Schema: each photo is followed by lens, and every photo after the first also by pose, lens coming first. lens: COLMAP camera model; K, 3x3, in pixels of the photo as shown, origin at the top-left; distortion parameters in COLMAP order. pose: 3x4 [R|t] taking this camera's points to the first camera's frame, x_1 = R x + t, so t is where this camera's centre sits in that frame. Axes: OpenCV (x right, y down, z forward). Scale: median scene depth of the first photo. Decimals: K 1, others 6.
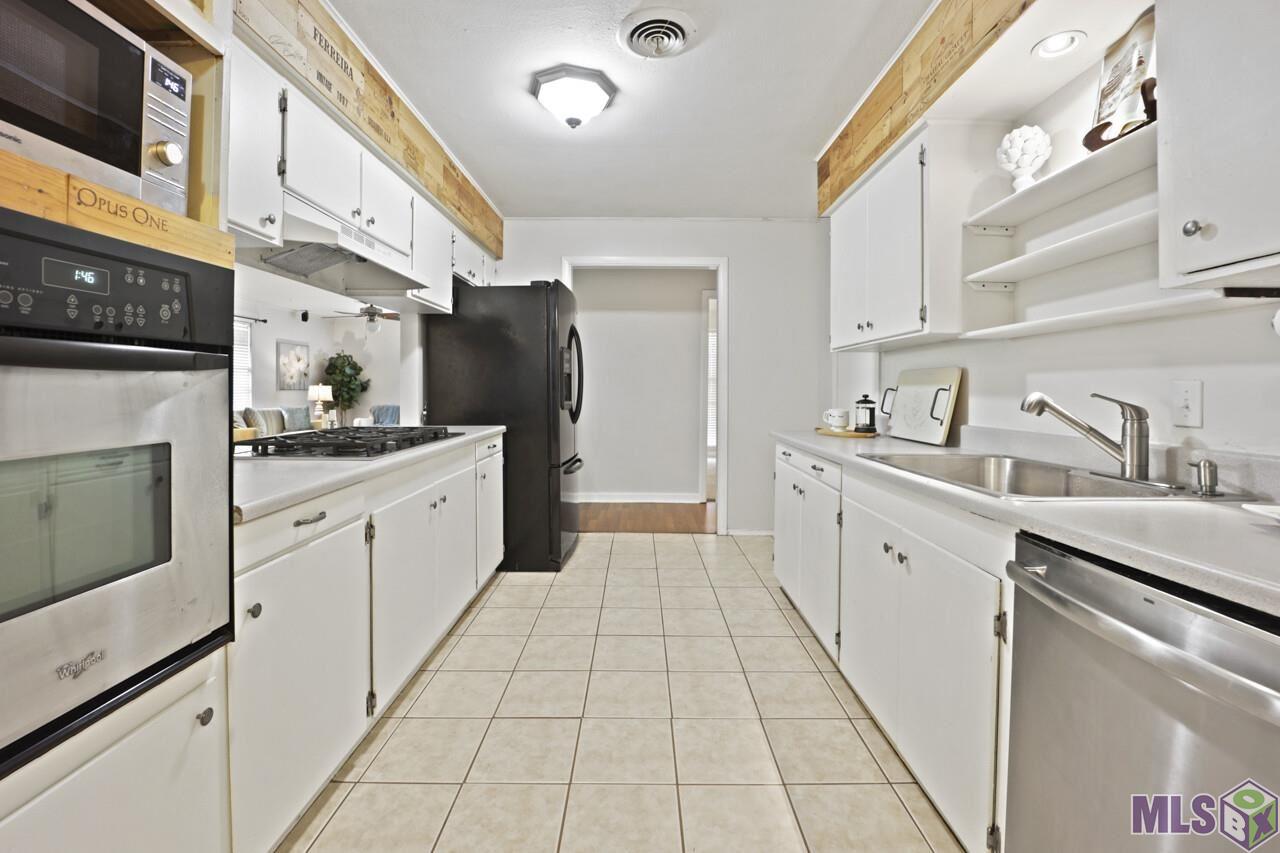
lens RADIAL K [[524.5, 0, 645.4], [0, 524.5, 394.8], [0, 0, 1]] dist [-0.023691, 0.000711]
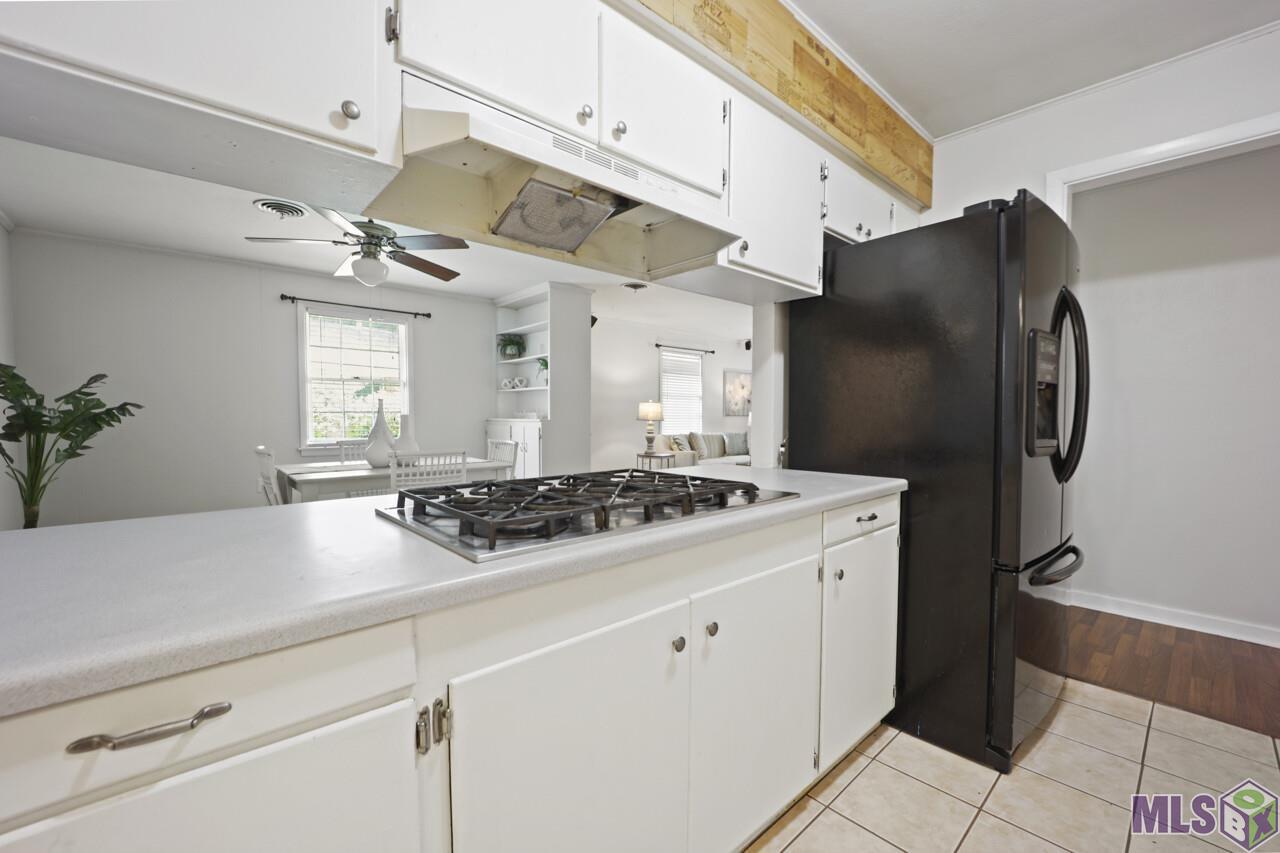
lens RADIAL K [[524.5, 0, 639.9], [0, 524.5, 438.2], [0, 0, 1]] dist [-0.023691, 0.000711]
pose [[0.662605, 0.033711, -0.748210, -0.036418], [-0.009868, 0.999293, 0.036285, -0.002823], [0.748904, -0.016659, 0.662469, 0.387450]]
